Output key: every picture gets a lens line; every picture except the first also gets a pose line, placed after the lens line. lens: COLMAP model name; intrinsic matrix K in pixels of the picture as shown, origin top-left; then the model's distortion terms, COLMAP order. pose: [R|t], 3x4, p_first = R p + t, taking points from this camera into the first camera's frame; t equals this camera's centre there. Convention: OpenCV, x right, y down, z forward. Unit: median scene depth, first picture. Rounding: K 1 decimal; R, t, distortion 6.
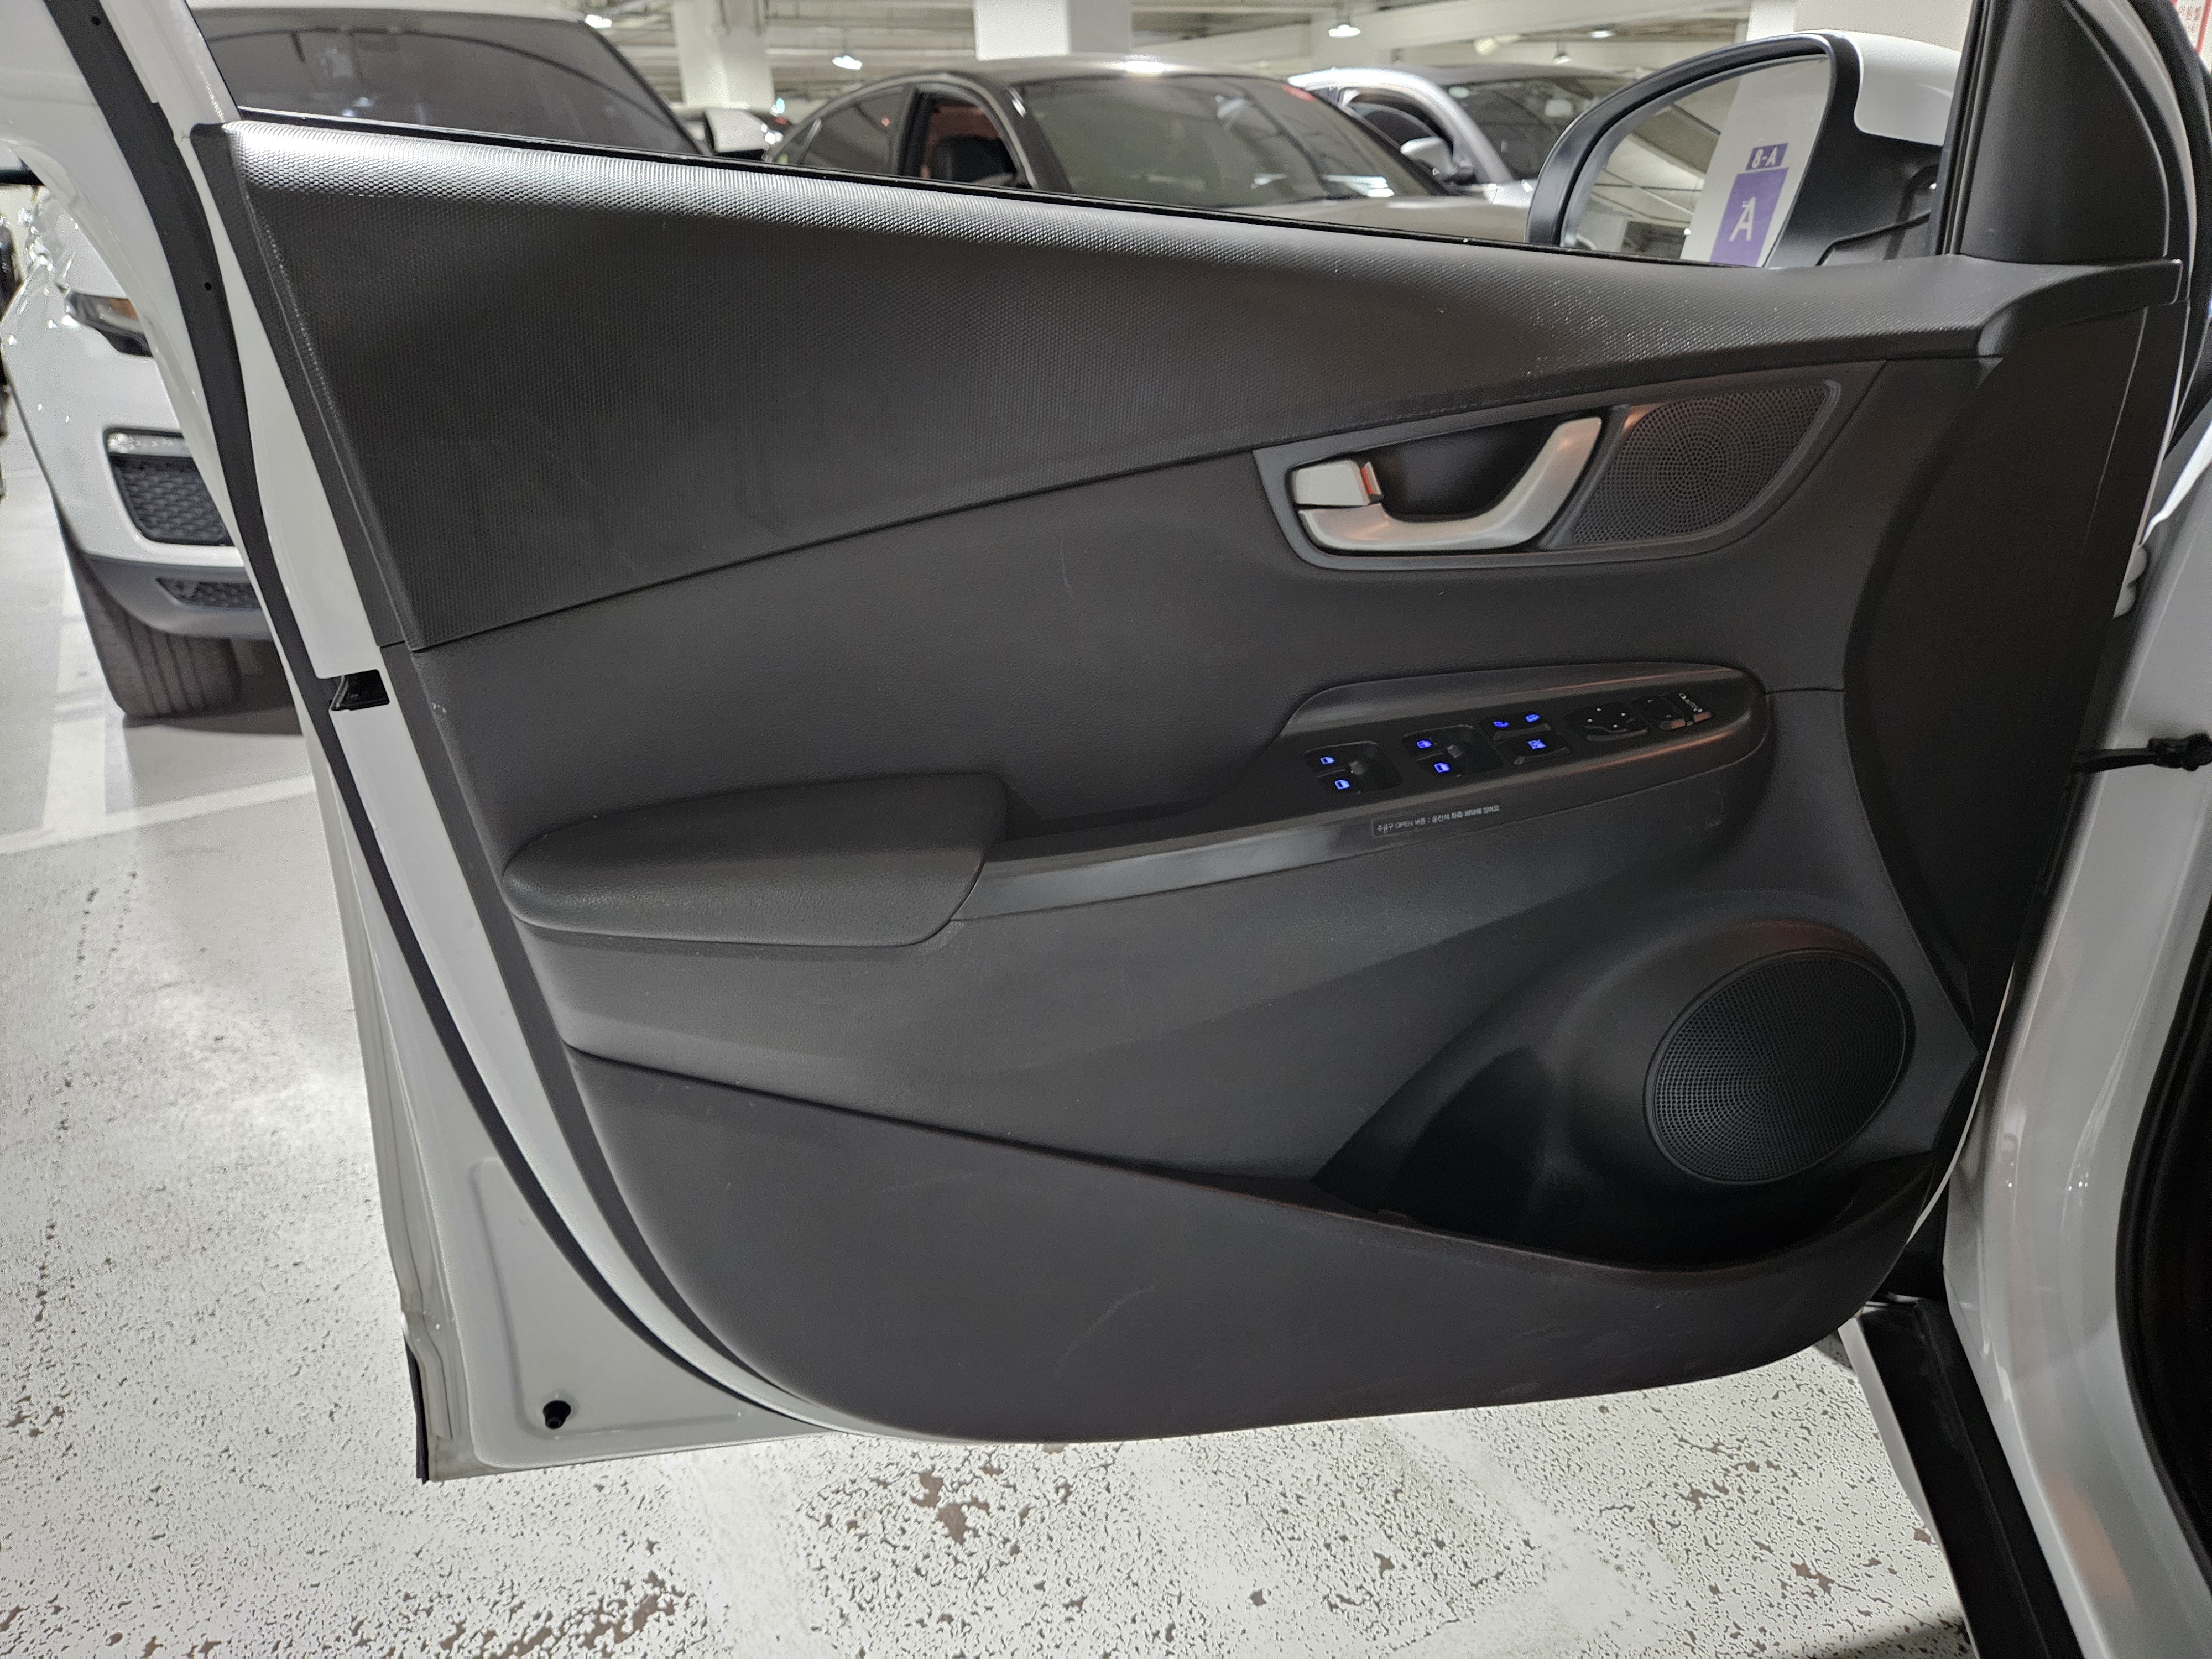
lens RADIAL K [[1523.1, 0, 1106.0], [0, 1523.1, 829.5], [0, 0, 1]] dist [0.050440, -0.052693]
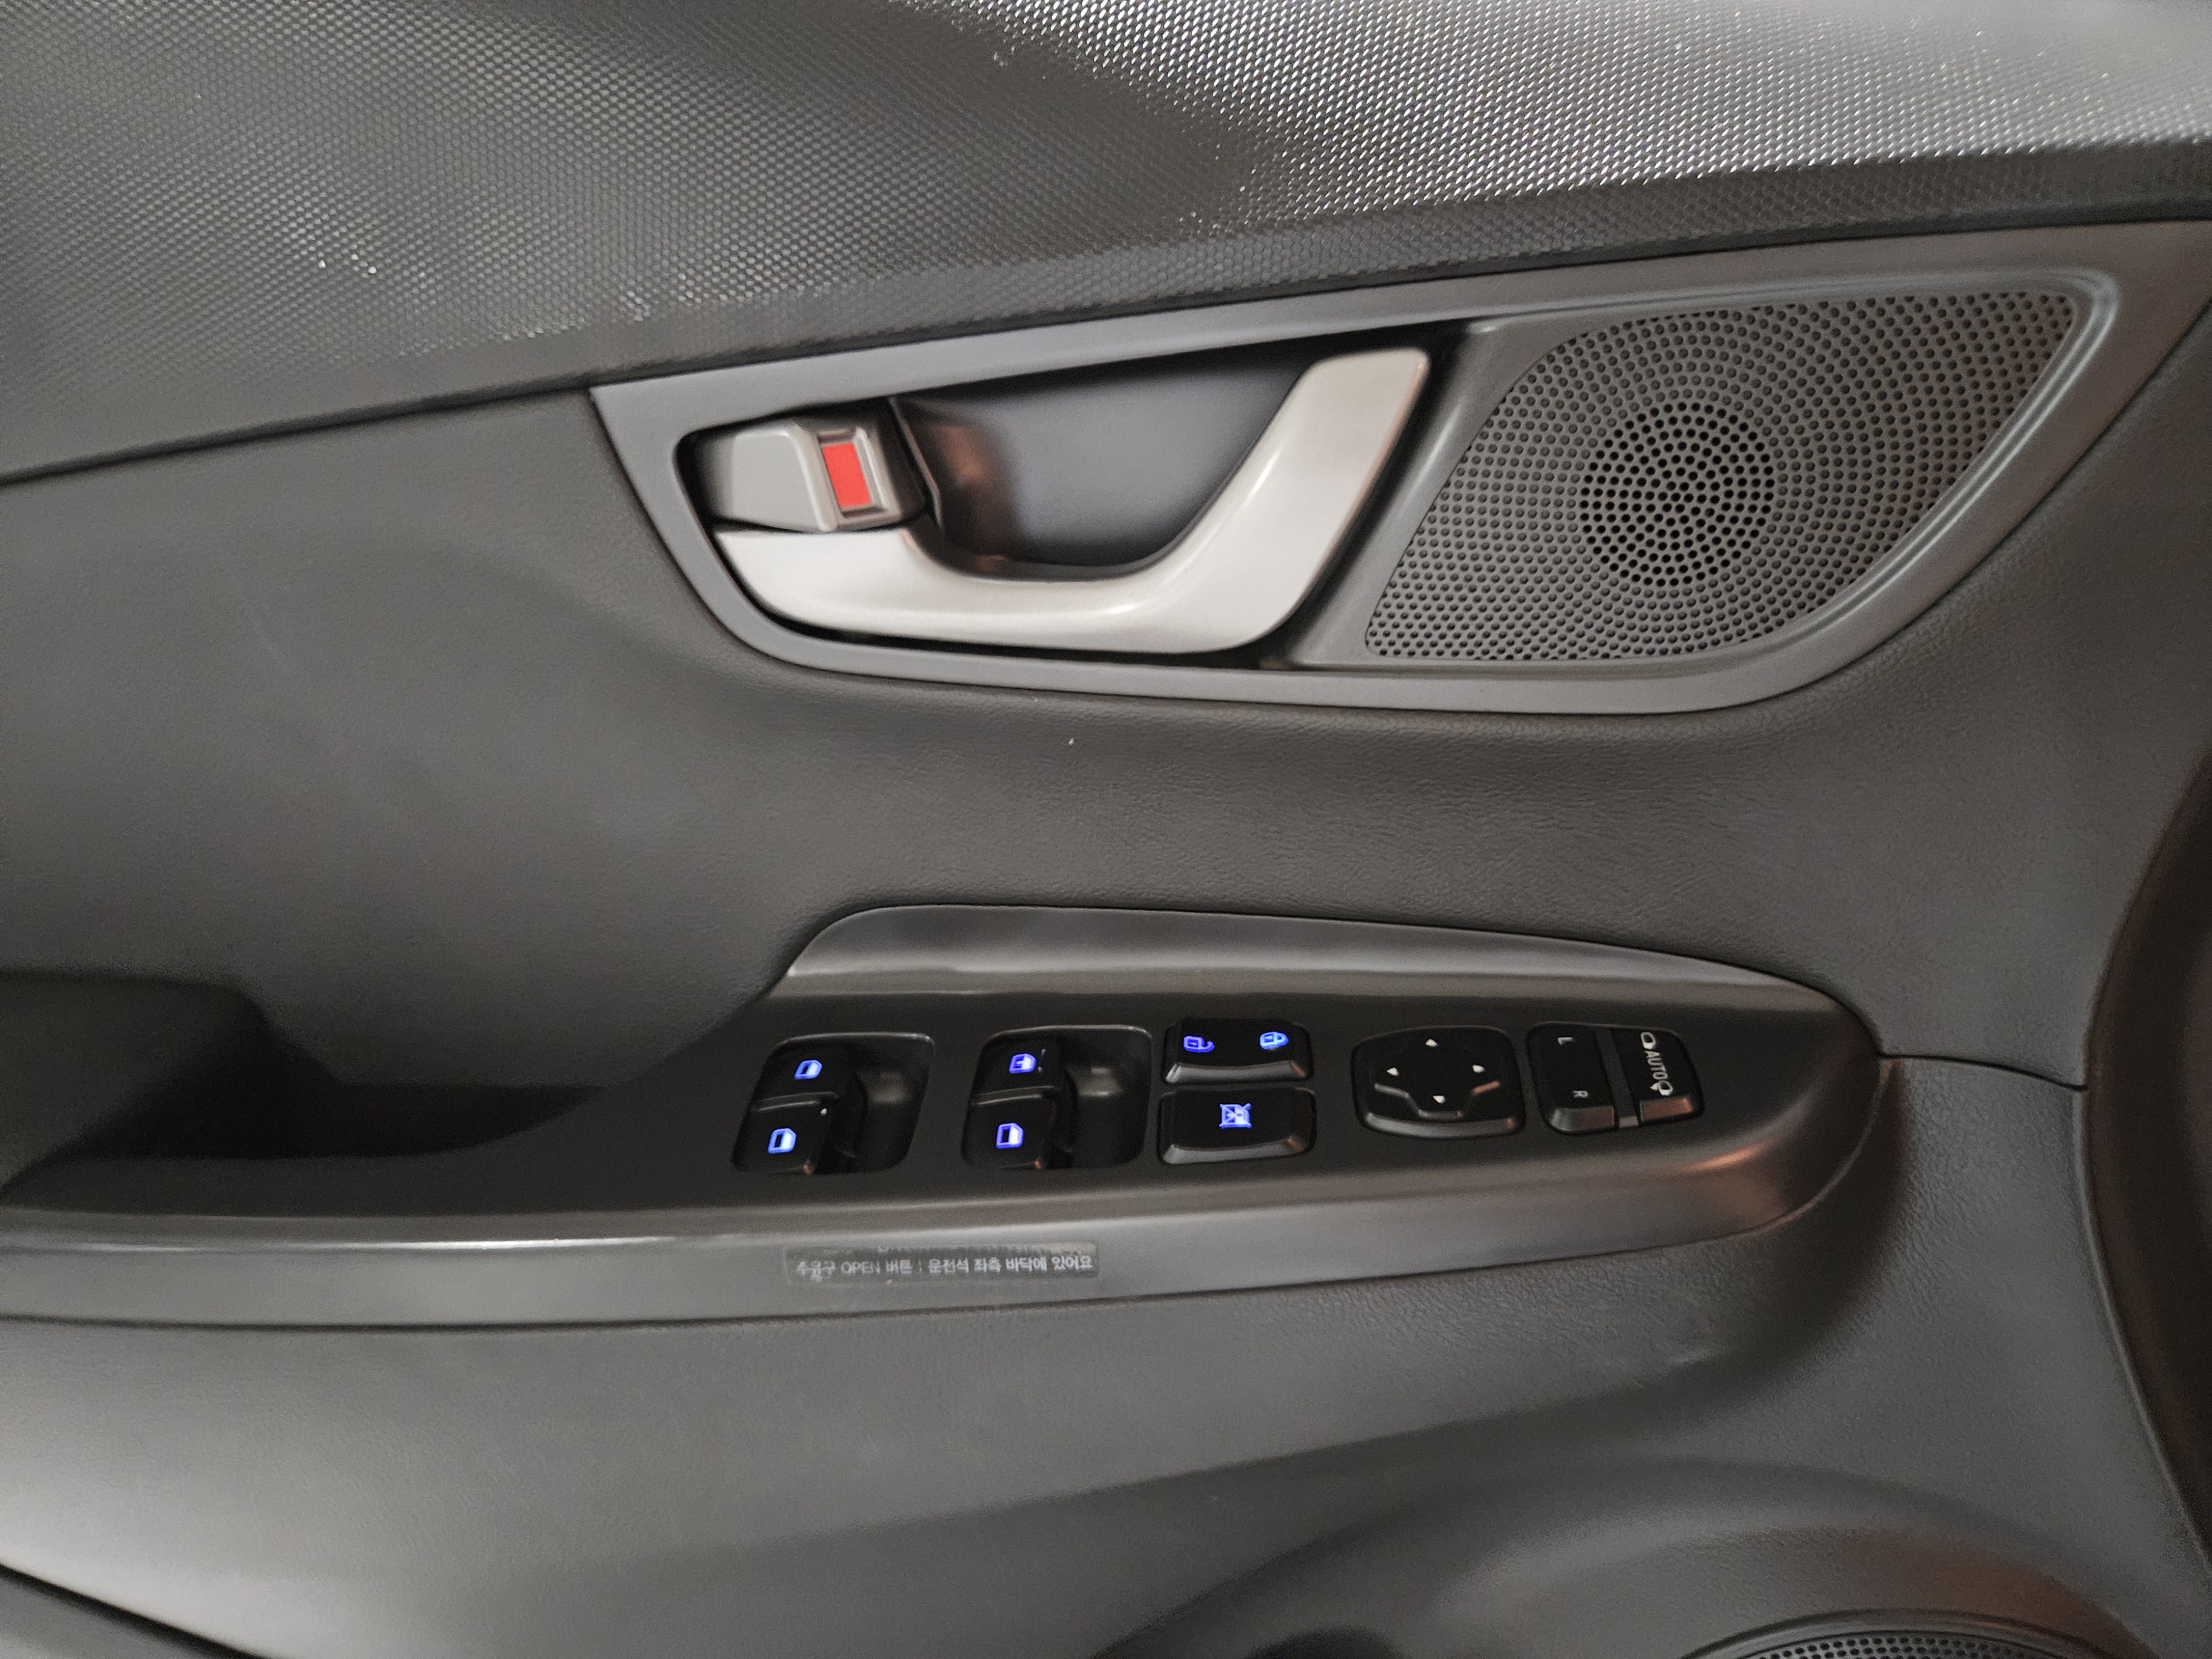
lens RADIAL K [[1523.1, 0, 1106.0], [0, 1523.1, 829.5], [0, 0, 1]] dist [0.050440, -0.052693]
pose [[0.958706, 0.118164, -0.258689, 0.353371], [-0.120233, 0.992715, 0.007866, -0.136155], [0.257733, 0.023562, 0.965929, 0.585806]]
